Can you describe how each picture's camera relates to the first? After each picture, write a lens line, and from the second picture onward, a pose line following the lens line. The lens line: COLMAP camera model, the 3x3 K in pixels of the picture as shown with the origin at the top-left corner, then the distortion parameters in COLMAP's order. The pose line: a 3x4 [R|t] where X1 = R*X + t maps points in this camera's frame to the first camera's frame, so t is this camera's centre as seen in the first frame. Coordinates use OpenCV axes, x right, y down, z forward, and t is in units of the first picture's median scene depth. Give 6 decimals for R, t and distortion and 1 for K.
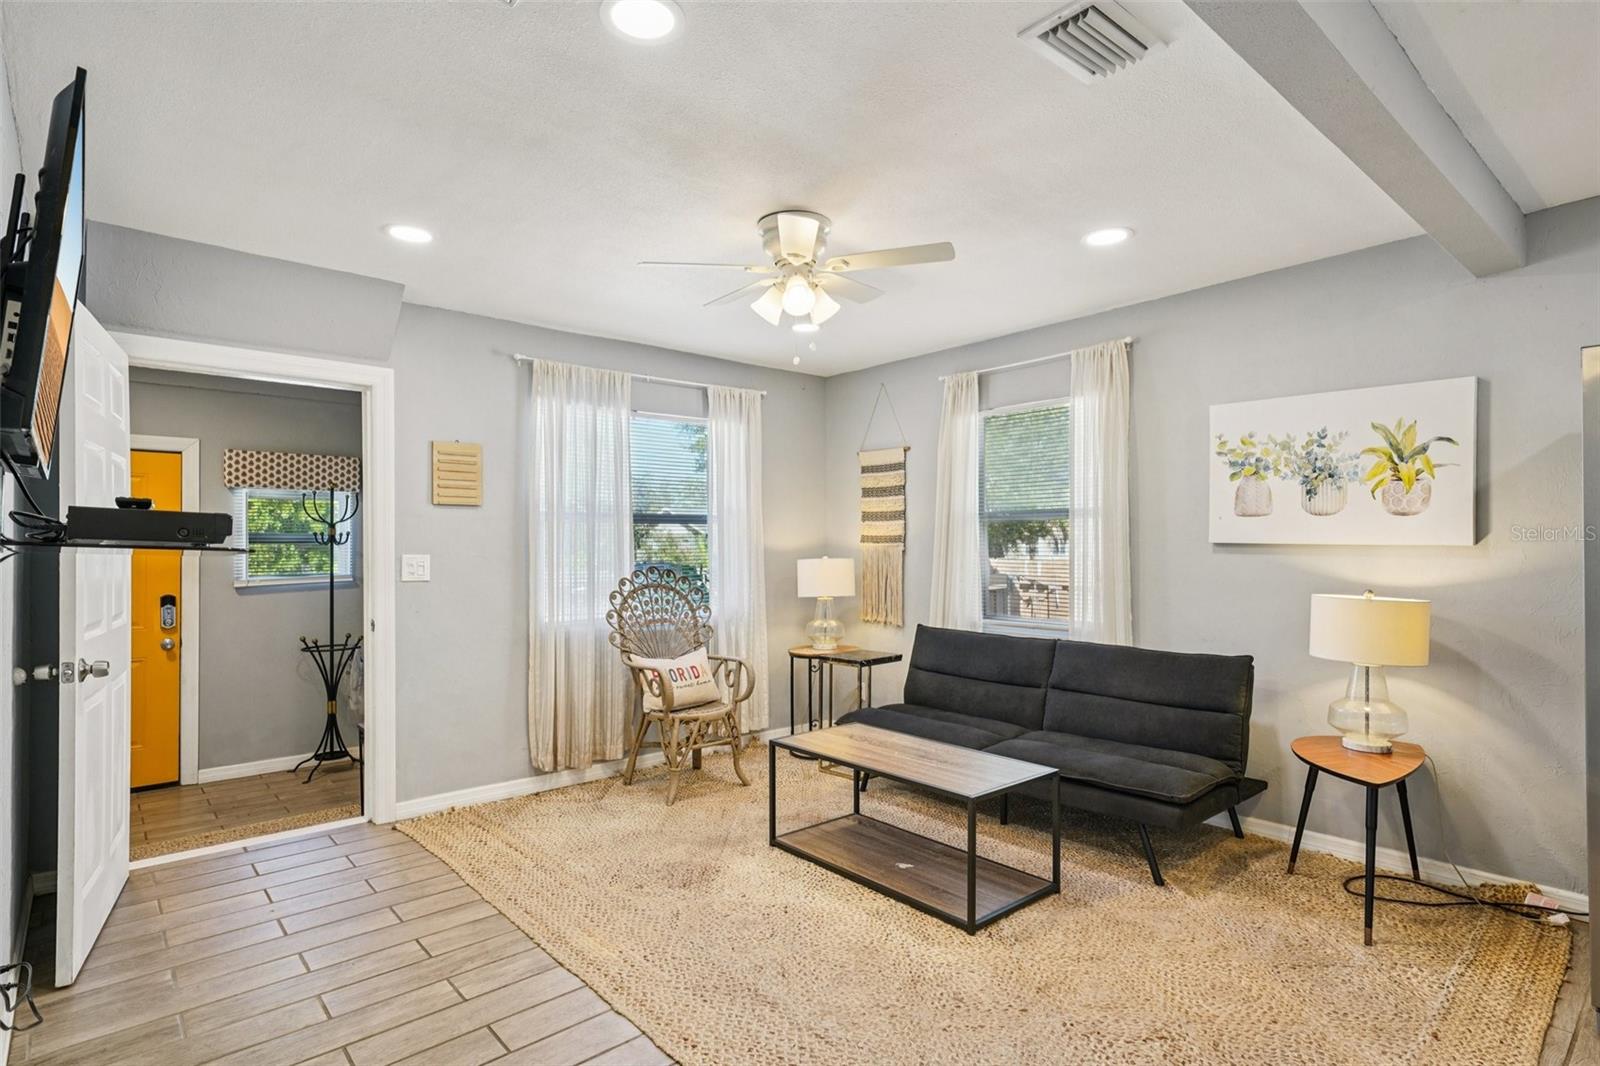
lens RADIAL K [[825.2, 0, 798.4], [0, 825.2, 535.9], [0, 0, 1]] dist [0.022576, 0.005571]
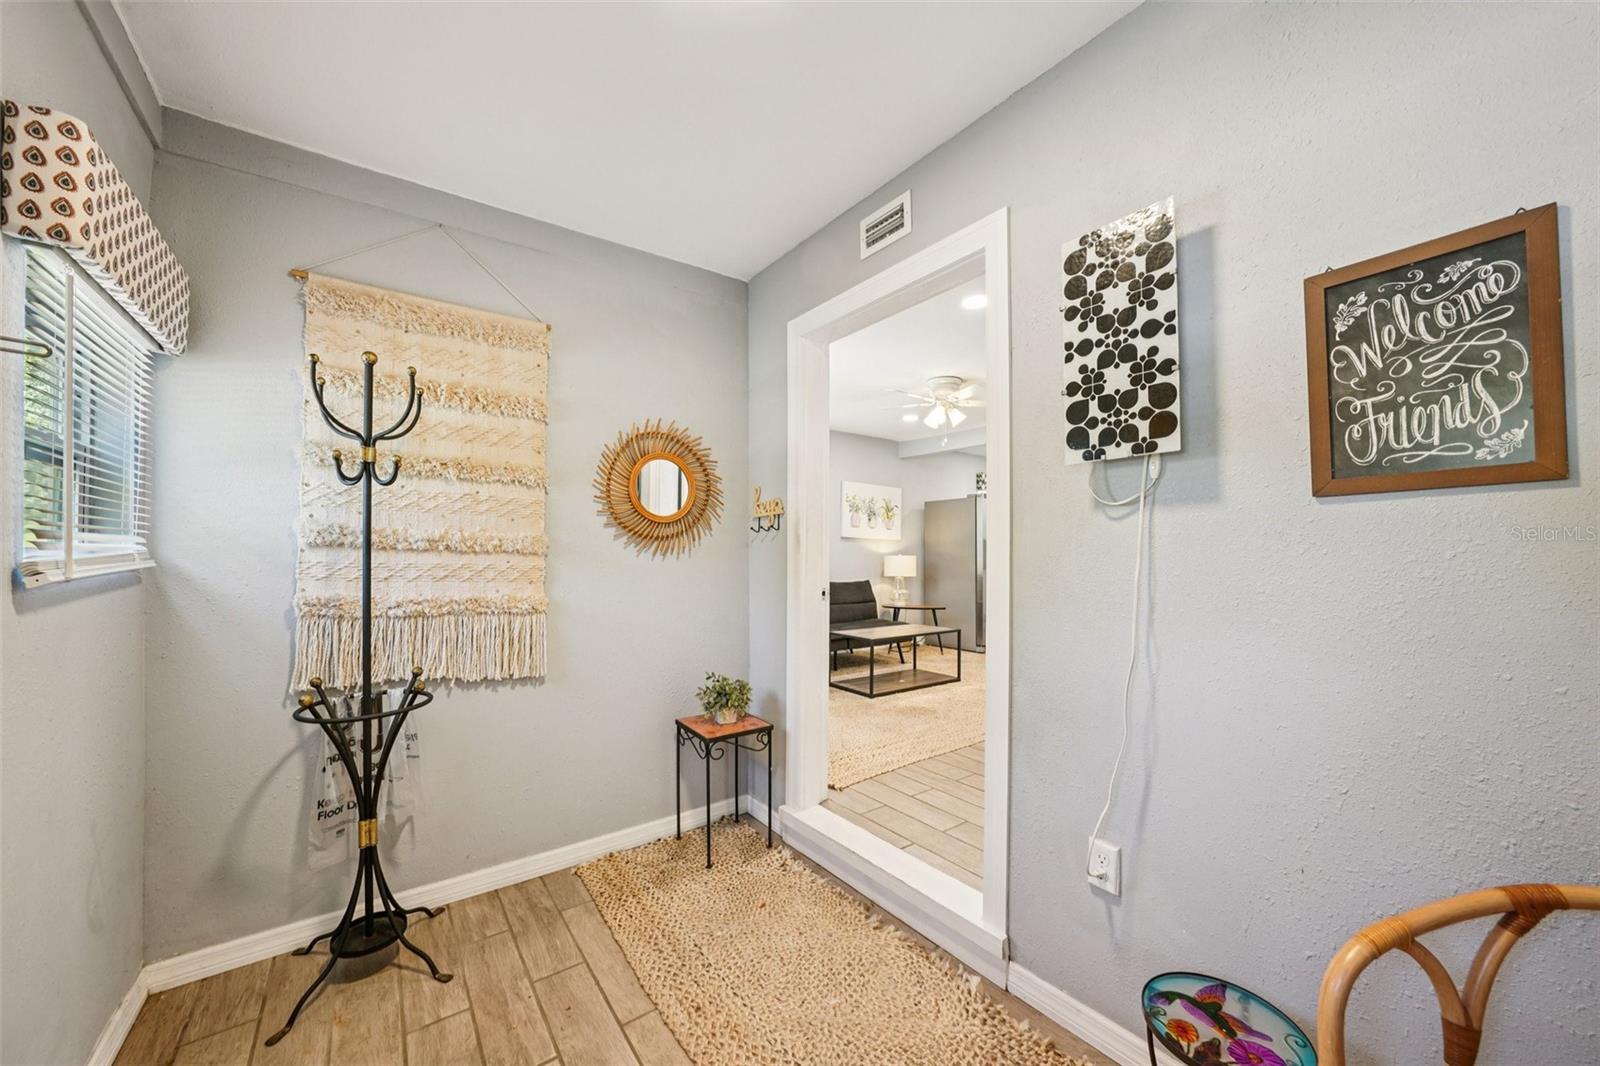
lens RADIAL K [[565.7, 0, 809.1], [0, 565.7, 539.7], [0, 0, 1]] dist [-0.000373, 0.000165]
pose [[0.040756, 0.030187, 0.998713, -1.335100], [-0.006733, 0.999529, -0.029937, 0.077089], [-0.999146, -0.005504, 0.040940, 1.146144]]
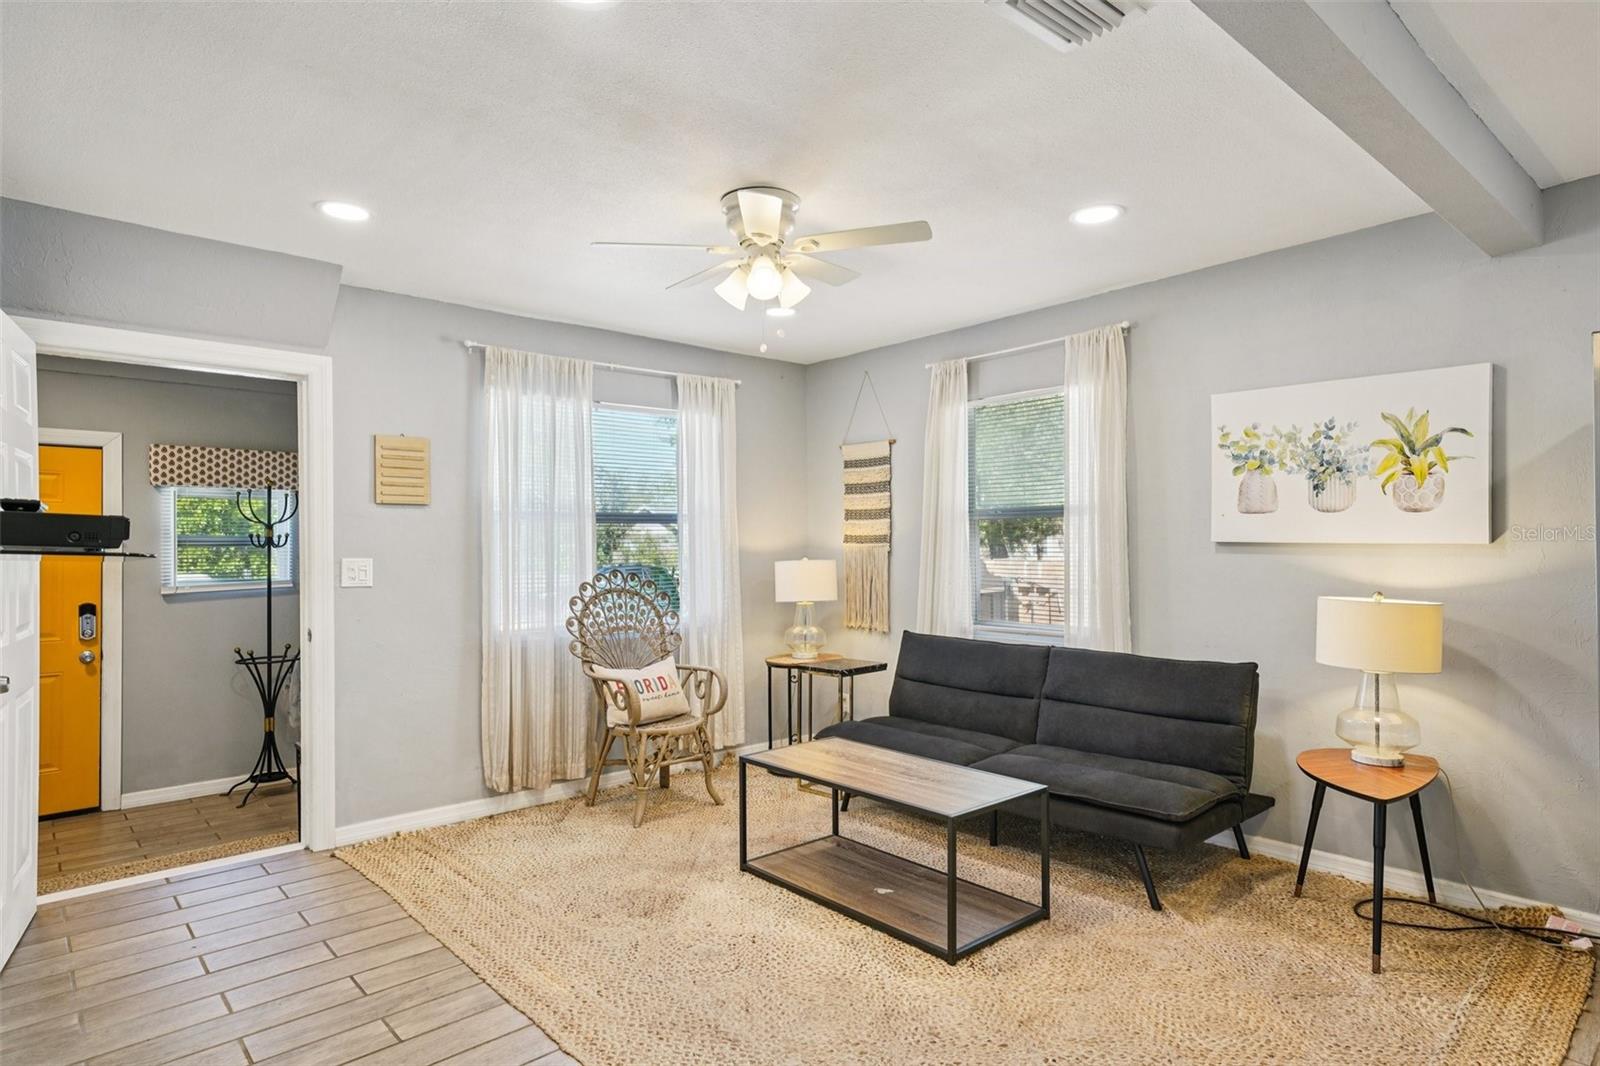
lens RADIAL K [[891.6, 0, 796.1], [0, 891.6, 532.8], [0, 0, 1]] dist [0.031788, 0.004712]
pose [[0.999950, -0.003904, 0.009252, 0.020856], [0.003932, 0.999988, -0.003005, -0.000717], [-0.009240, 0.003041, 0.999953, -0.005178]]
